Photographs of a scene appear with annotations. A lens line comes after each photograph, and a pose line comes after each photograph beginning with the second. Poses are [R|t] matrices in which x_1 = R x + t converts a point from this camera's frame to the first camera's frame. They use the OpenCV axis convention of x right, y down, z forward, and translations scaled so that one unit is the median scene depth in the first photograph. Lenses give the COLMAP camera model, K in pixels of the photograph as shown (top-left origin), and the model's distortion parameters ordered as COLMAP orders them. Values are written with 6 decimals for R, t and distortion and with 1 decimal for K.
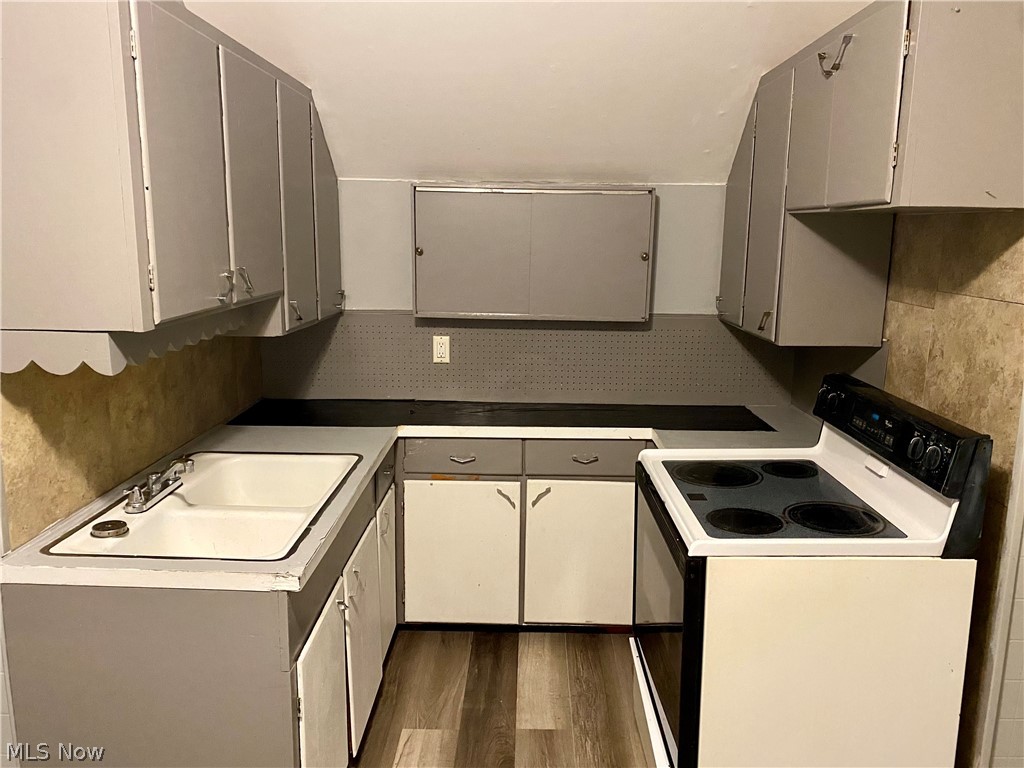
lens RADIAL K [[777.3, 0, 504.1], [0, 777.3, 379.7], [0, 0, 1]] dist [0.054062, -0.000046]
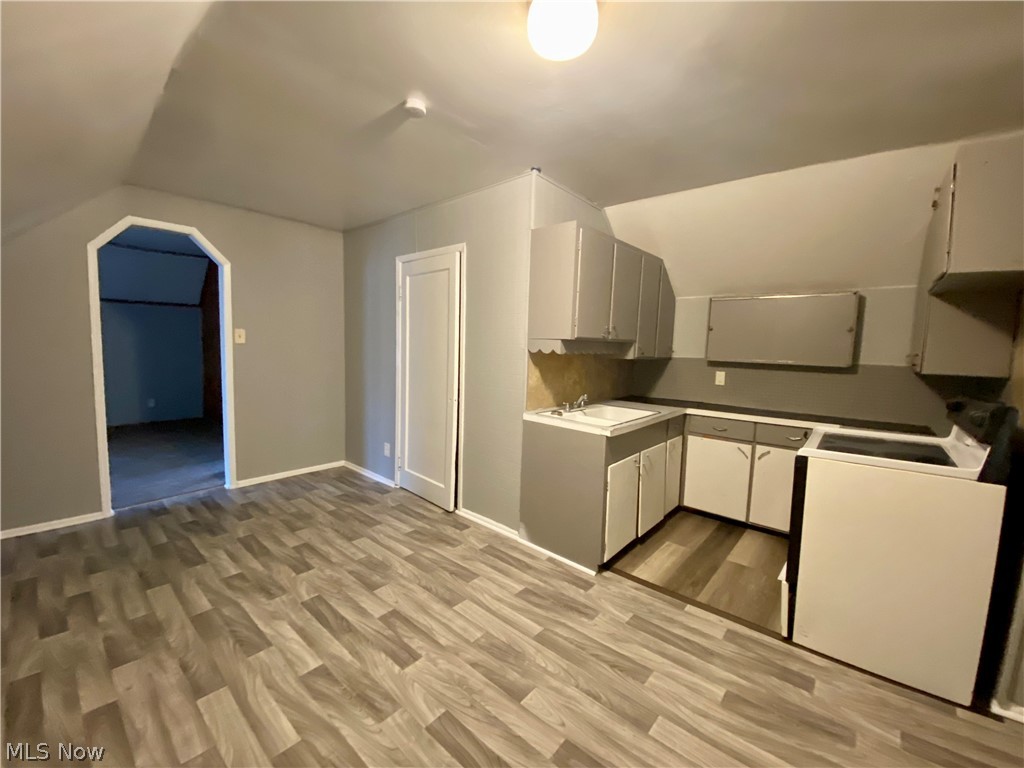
lens RADIAL K [[416.6, 0, 509.4], [0, 416.6, 381.5], [0, 0, 1]] dist [-0.001077, -0.002742]
pose [[0.775014, 0.065223, -0.628569, 0.203356], [-0.134843, 0.988820, -0.063656, 0.129316], [0.617390, 0.134092, 0.775145, -0.190101]]
